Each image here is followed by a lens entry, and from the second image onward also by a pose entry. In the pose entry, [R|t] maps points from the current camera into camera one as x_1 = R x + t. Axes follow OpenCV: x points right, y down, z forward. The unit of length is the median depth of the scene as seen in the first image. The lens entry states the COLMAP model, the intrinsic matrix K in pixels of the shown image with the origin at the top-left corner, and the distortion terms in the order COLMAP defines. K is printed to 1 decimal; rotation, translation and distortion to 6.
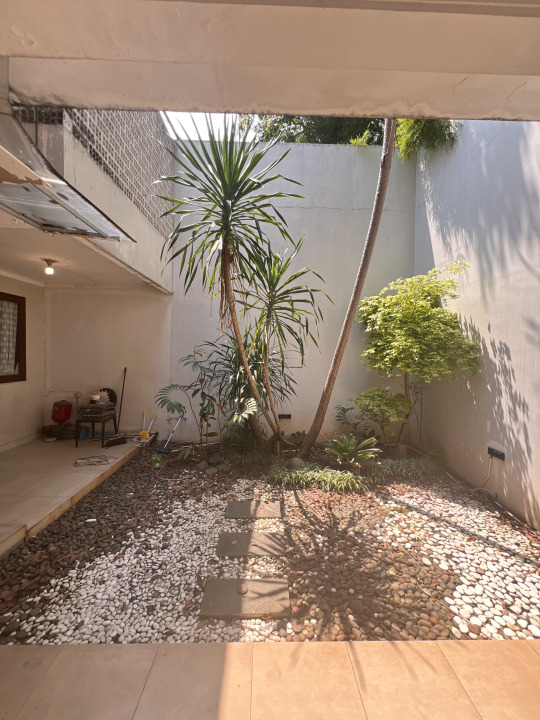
lens RADIAL K [[289.6, 0, 270.5], [0, 289.6, 358.5], [0, 0, 1]] dist [-0.003042, 0.001727]
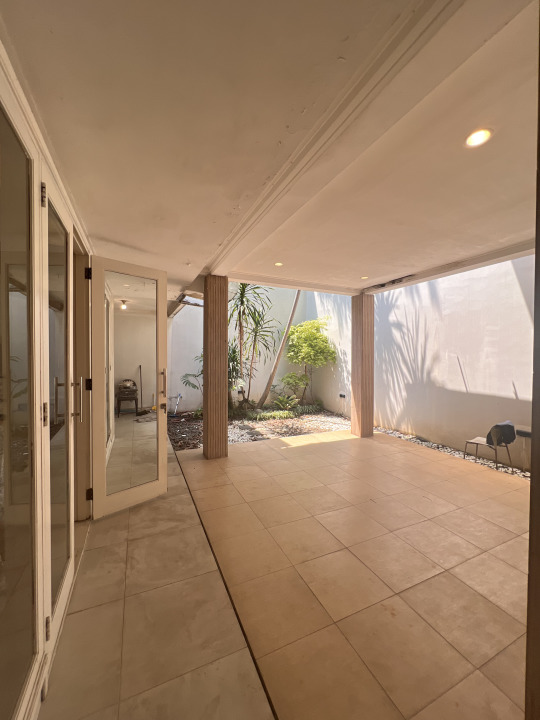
lens RADIAL K [[289.6, 0, 270.3], [0, 289.6, 358.7], [0, 0, 1]] dist [-0.003042, 0.001727]
pose [[0.917551, -0.010651, 0.397475, -0.652432], [0.012551, 0.999919, -0.002178, 0.012724], [-0.397420, 0.006987, 0.917610, -0.876117]]
